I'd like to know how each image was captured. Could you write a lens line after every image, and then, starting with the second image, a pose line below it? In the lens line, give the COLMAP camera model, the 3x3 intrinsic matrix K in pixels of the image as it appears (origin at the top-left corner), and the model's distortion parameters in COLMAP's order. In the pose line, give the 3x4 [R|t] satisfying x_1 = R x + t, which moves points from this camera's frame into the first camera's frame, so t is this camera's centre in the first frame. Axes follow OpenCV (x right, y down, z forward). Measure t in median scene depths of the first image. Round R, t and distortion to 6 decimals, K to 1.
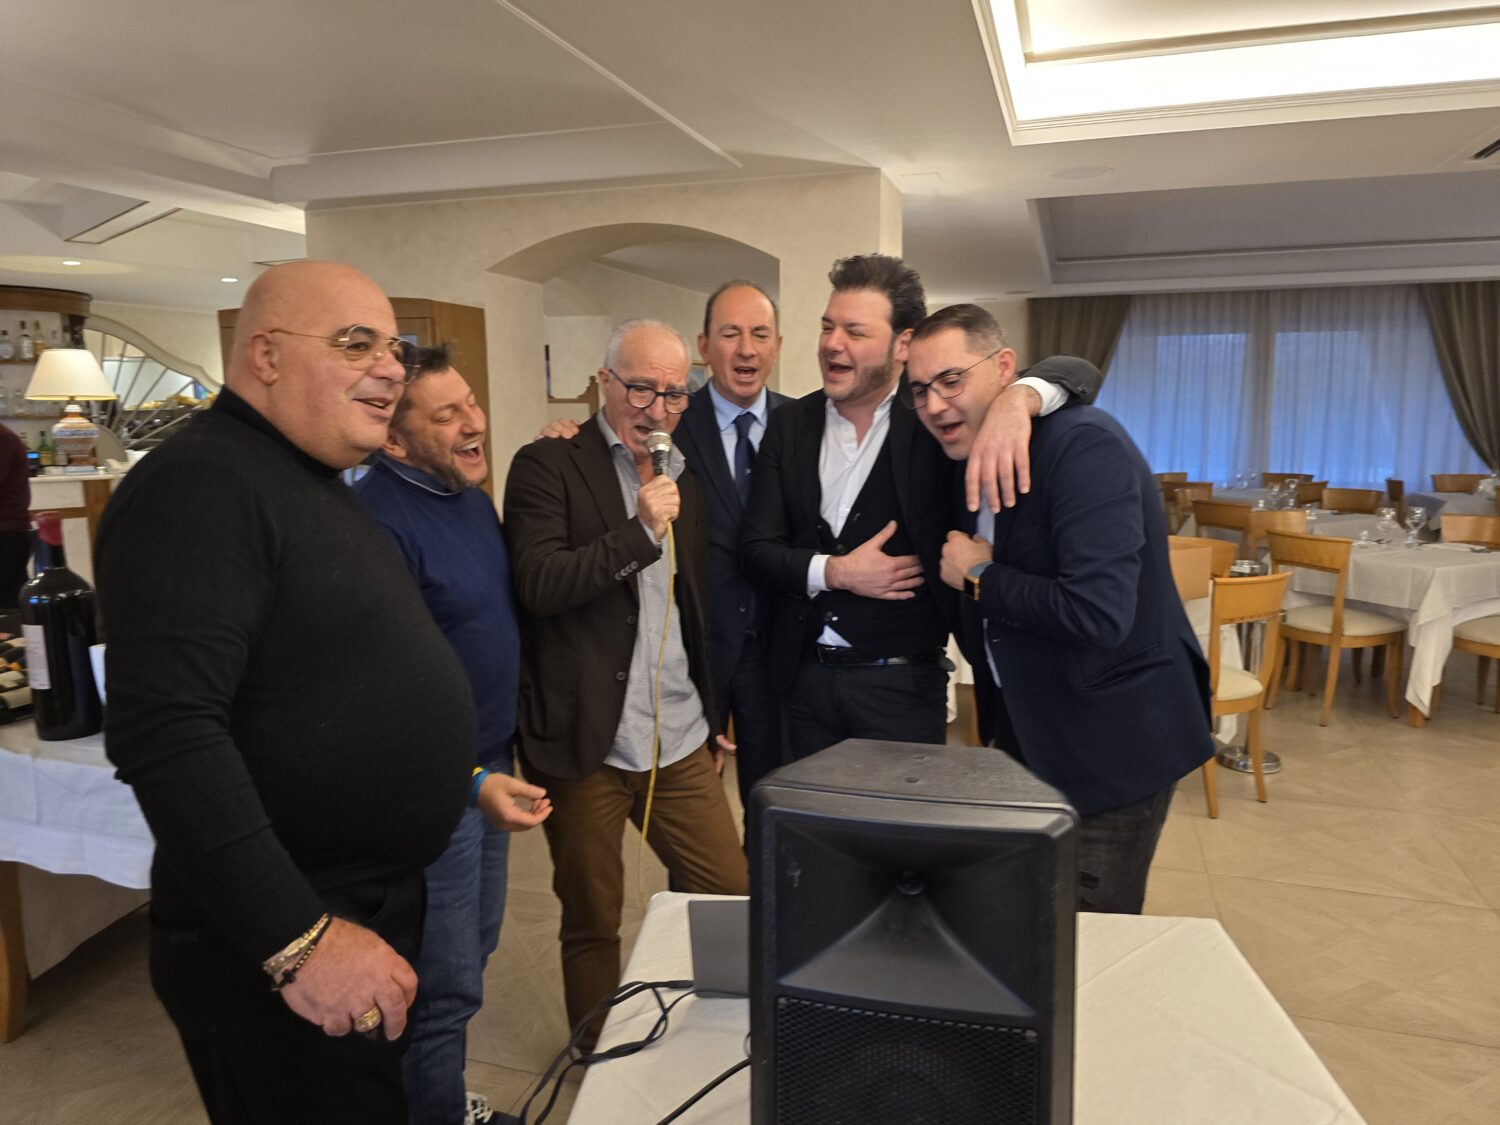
lens RADIAL K [[1029.8, 0, 730.0], [0, 1029.8, 574.9], [0, 0, 1]] dist [0.037557, -0.037246]
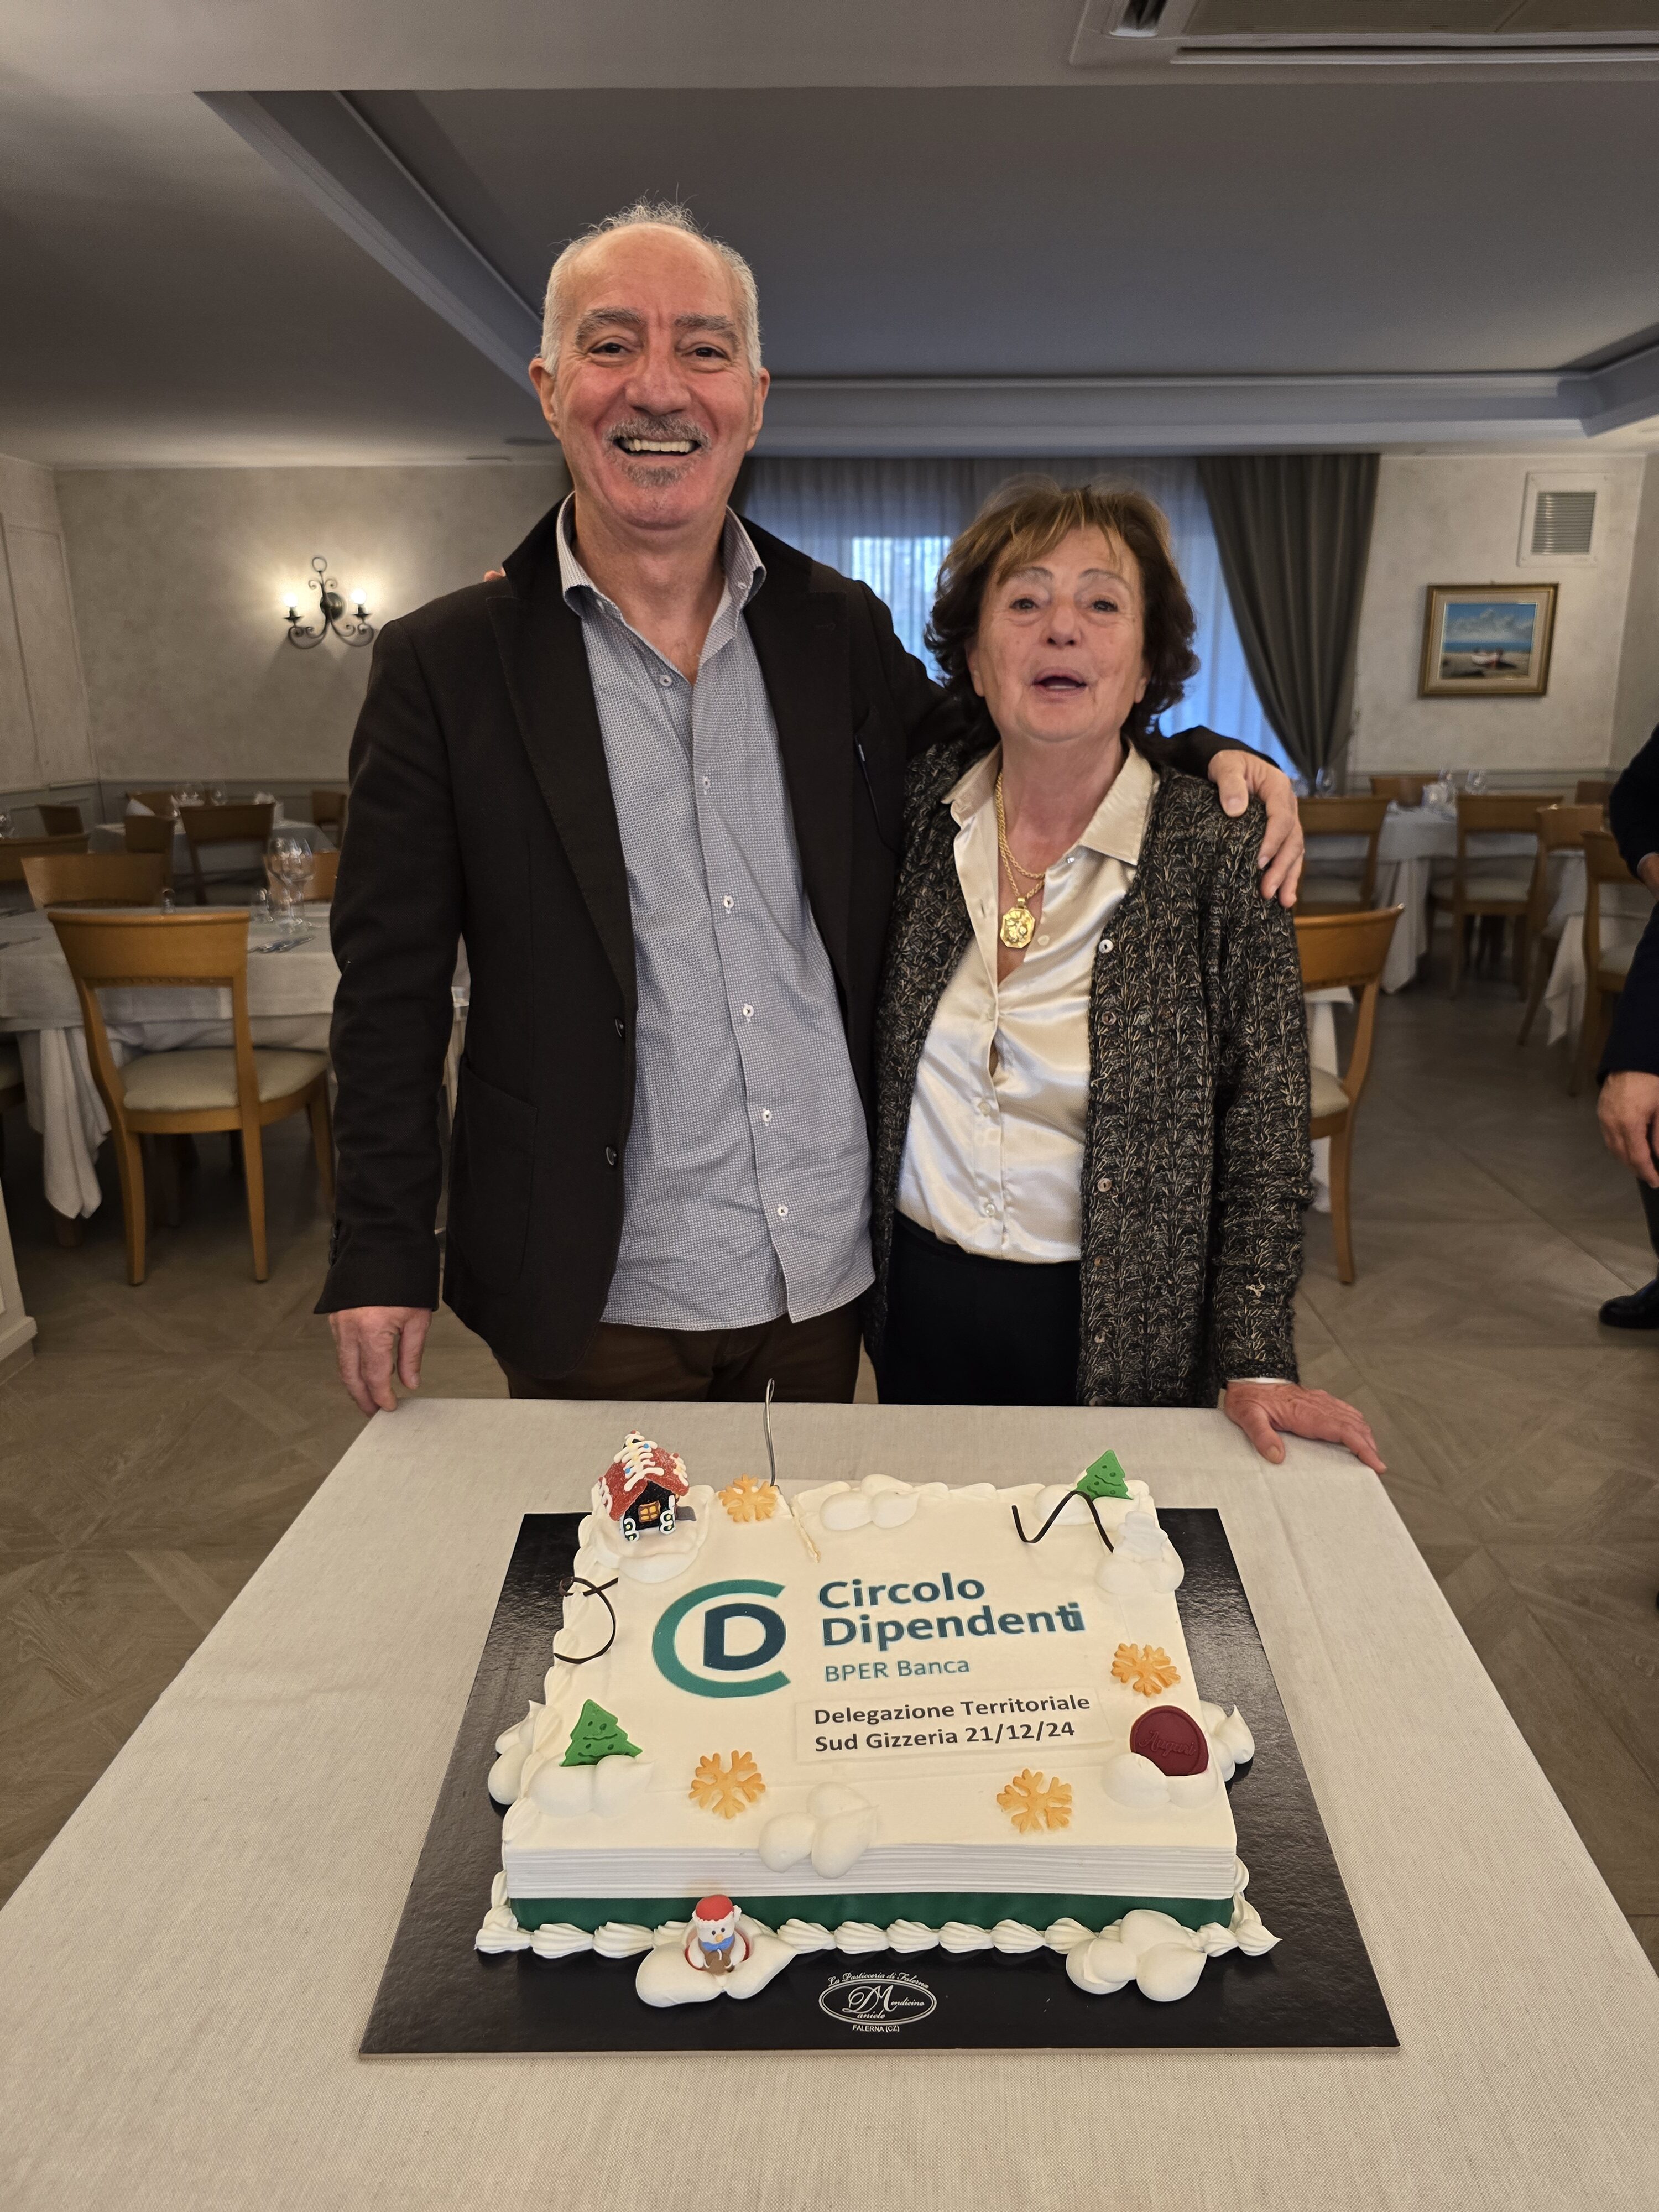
lens RADIAL K [[1518.7, 0, 870.4], [0, 1518.7, 1140.3], [0, 0, 1]] dist [0.037557, -0.037246]
pose [[0.947939, -0.090708, 0.305259, 0.208459], [0.052484, 0.989967, 0.131187, -0.017000], [-0.314096, -0.108336, 0.943190, 0.215128]]
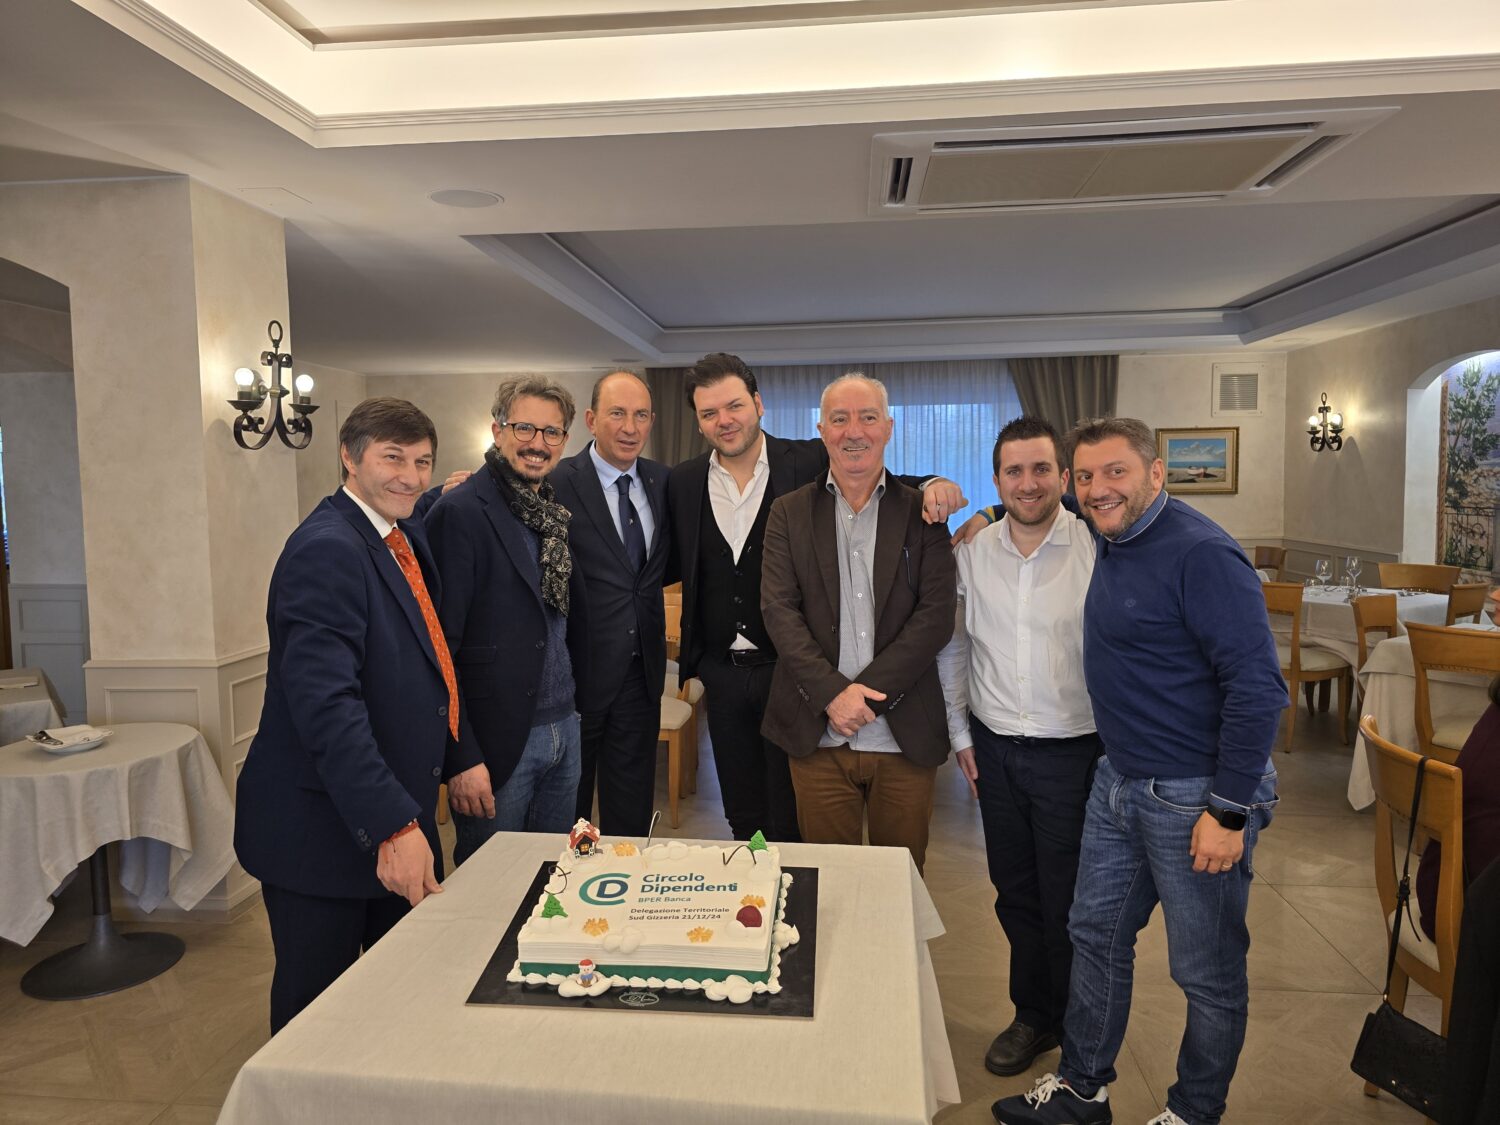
lens RADIAL K [[1029.8, 0, 740.6], [0, 1029.8, 551.3], [0, 0, 1]] dist [0.037557, -0.037246]
pose [[0.975781, -0.022977, 0.217540, 0.212055], [0.043401, 0.995033, -0.089581, -0.014476], [-0.214401, 0.096853, 0.971932, 0.104413]]
